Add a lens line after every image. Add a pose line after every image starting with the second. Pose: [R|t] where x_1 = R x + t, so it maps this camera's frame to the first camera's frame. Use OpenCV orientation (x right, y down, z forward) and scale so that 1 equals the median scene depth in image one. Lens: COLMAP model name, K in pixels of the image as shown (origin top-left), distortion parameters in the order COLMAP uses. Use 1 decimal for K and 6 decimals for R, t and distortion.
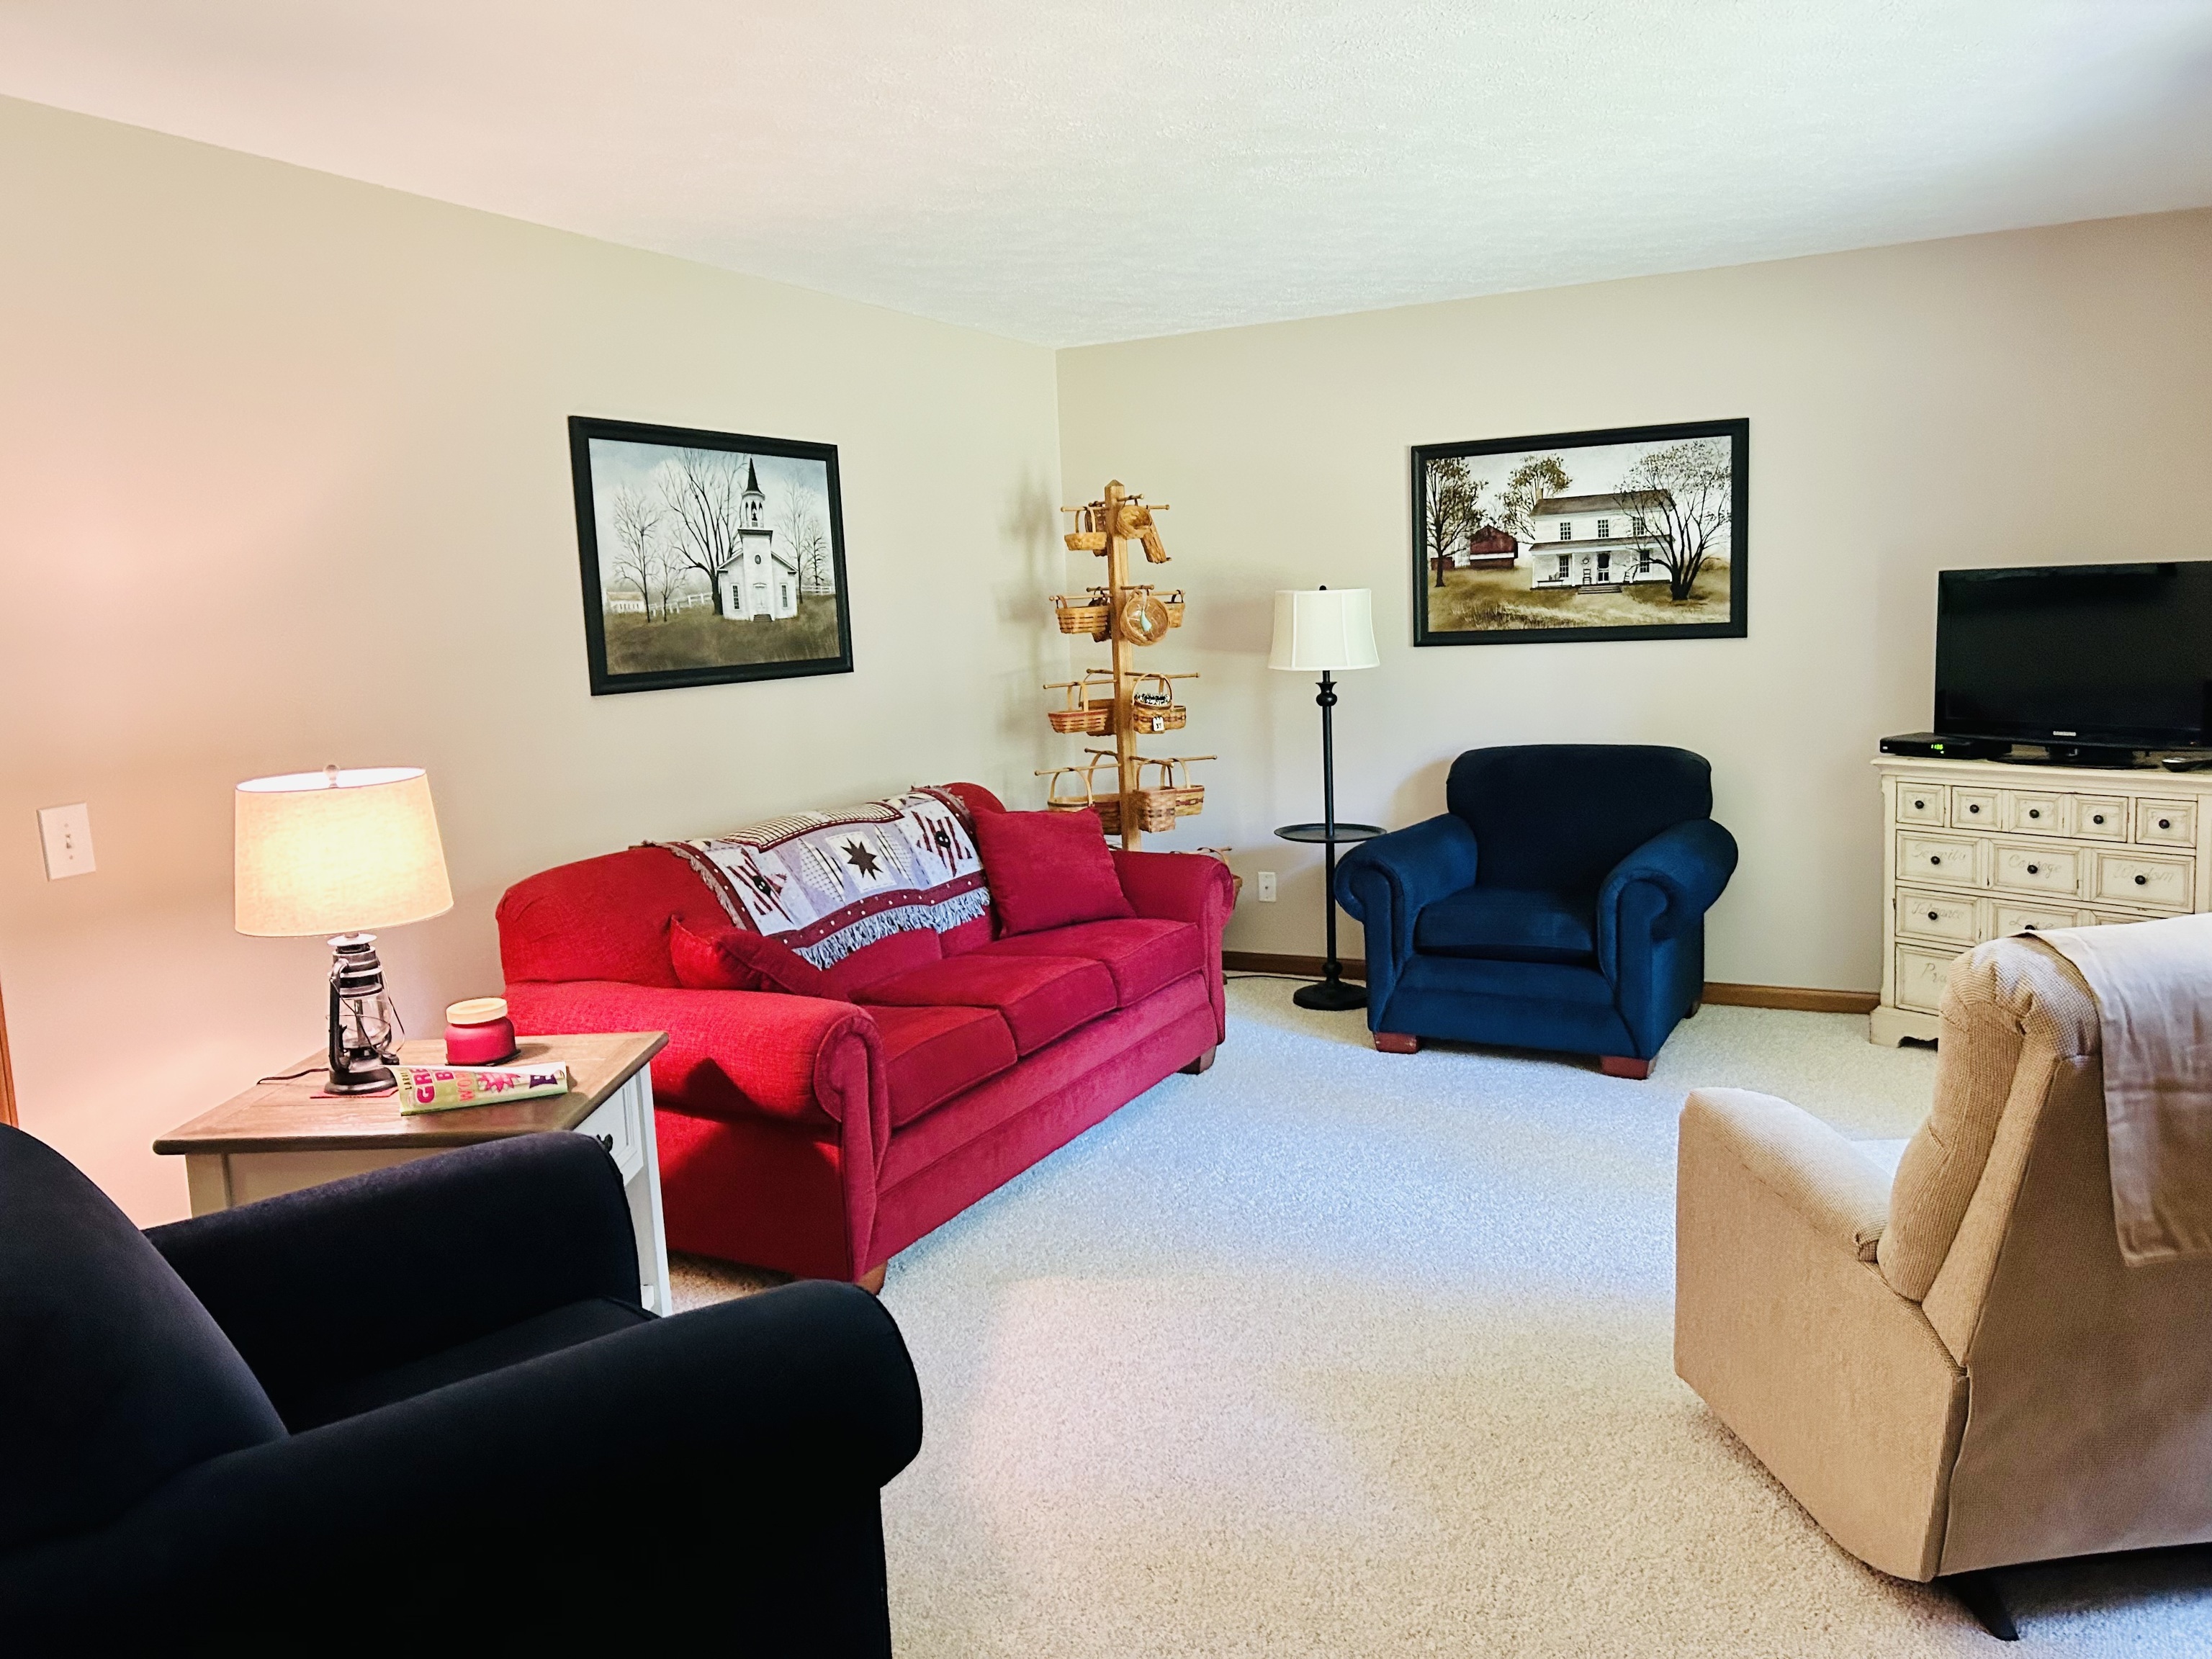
lens RADIAL K [[1672.4, 0, 1158.5], [0, 1672.4, 827.5], [0, 0, 1]] dist [0.082129, -0.044068]
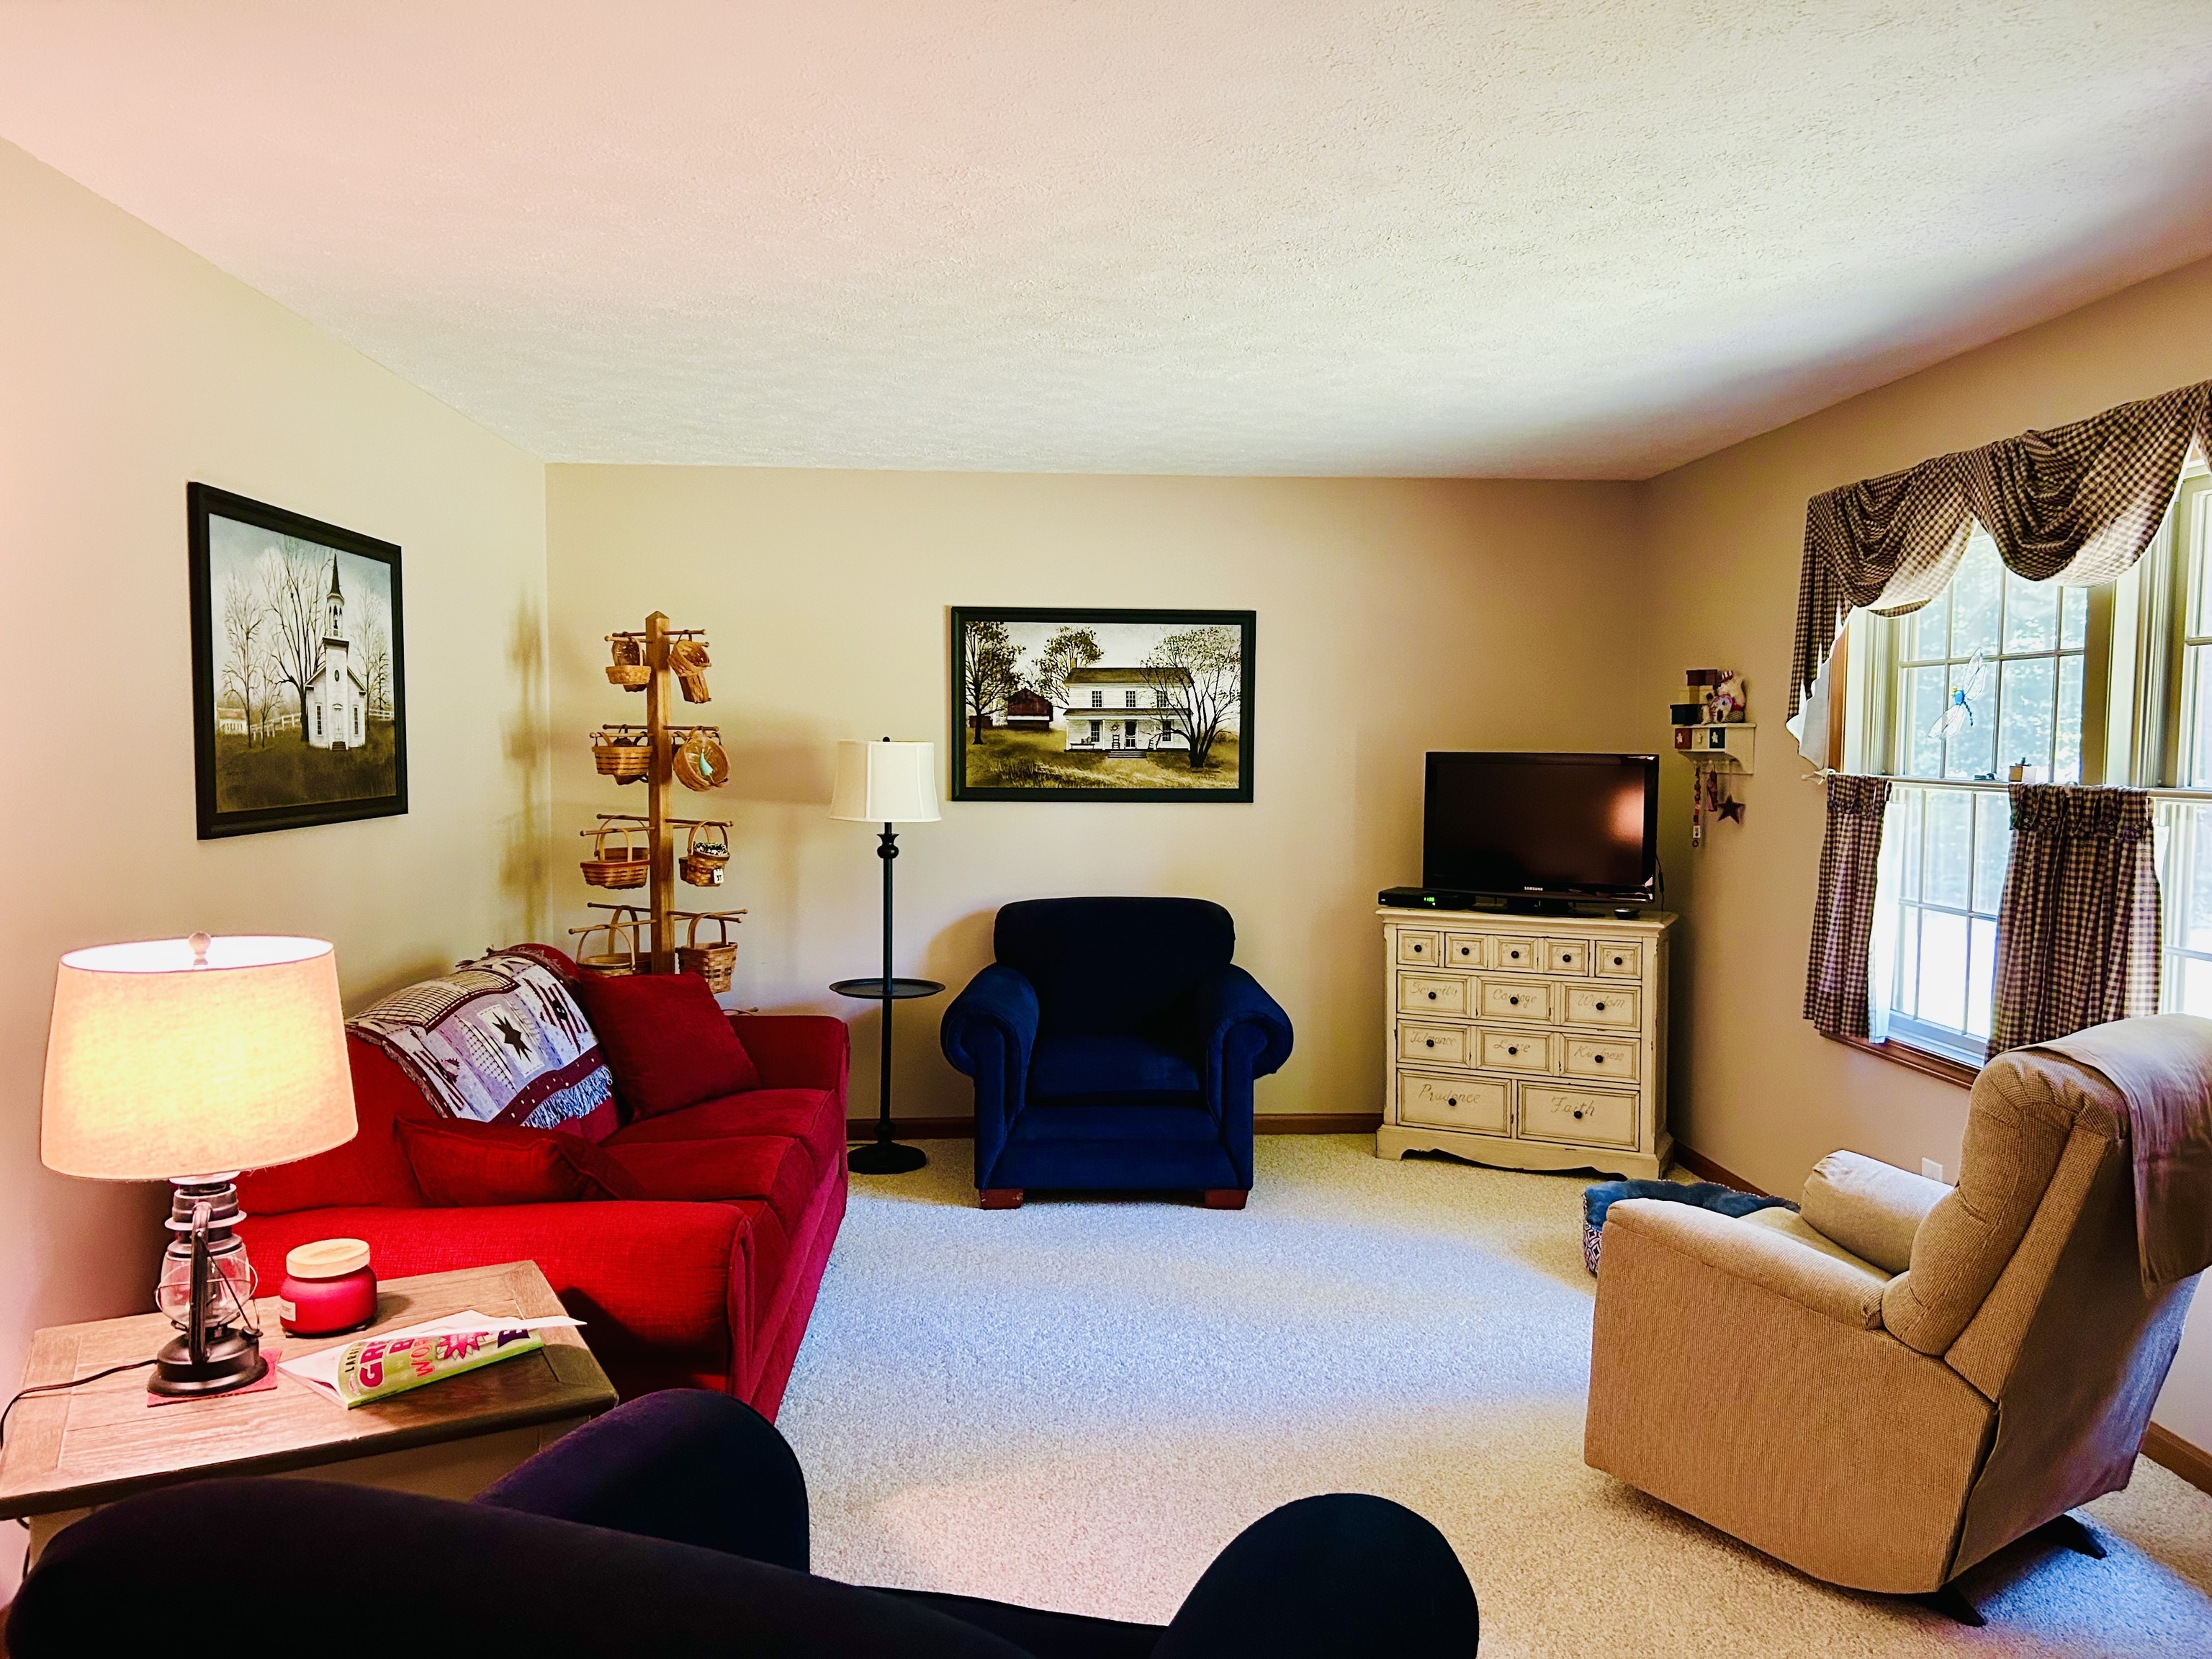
lens RADIAL K [[1672.4, 0, 1116.1], [0, 1672.4, 822.1], [0, 0, 1]] dist [0.082129, -0.044068]
pose [[0.855437, 0.021097, 0.517476, -0.338430], [0.026909, 0.996010, -0.085090, -0.007555], [-0.517207, 0.086714, 0.851456, 0.106501]]
